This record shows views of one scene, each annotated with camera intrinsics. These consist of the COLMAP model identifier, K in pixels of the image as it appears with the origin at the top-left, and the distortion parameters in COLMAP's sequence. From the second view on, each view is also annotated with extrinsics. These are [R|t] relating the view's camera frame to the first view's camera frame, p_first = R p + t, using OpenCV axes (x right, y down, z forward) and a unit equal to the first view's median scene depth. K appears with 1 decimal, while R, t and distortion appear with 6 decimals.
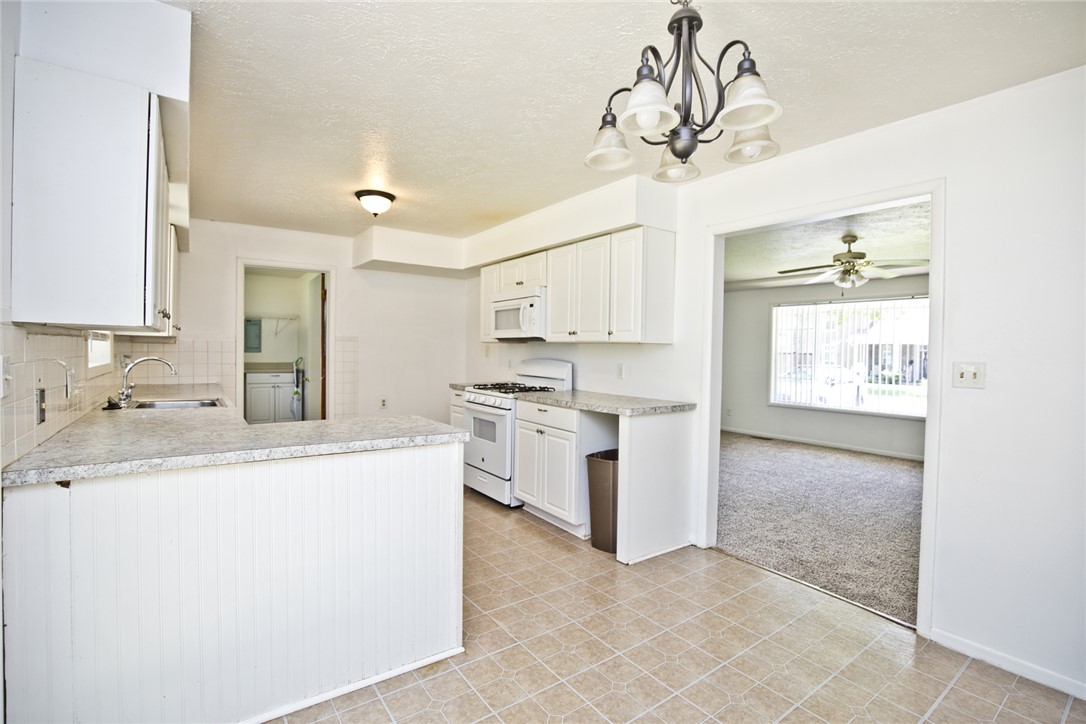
lens RADIAL K [[498.1, 0, 543.0], [0, 498.1, 362.0], [0, 0, 1]] dist [-0.001424, -0.000382]
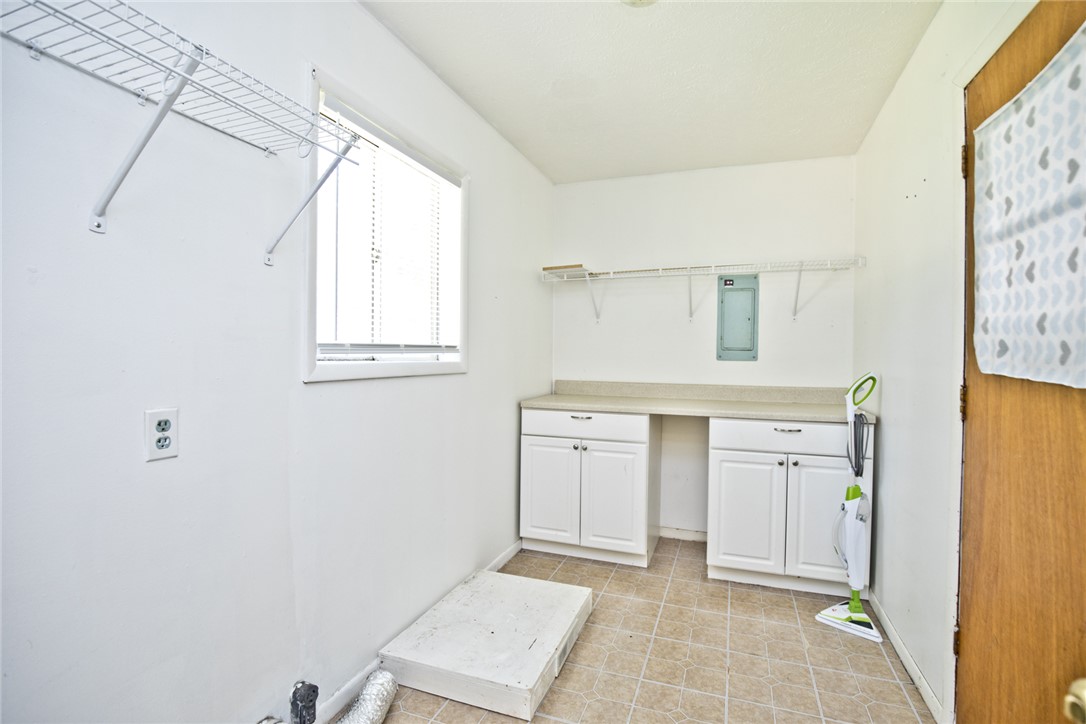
lens RADIAL K [[498.1, 0, 543.0], [0, 498.1, 362.0], [0, 0, 1]] dist [-0.001424, -0.000382]
pose [[0.548345, 0.002089, -0.836249, -0.340751], [-0.020357, 0.999734, -0.010851, -0.010930], [0.836004, 0.022973, 0.548242, 0.663426]]
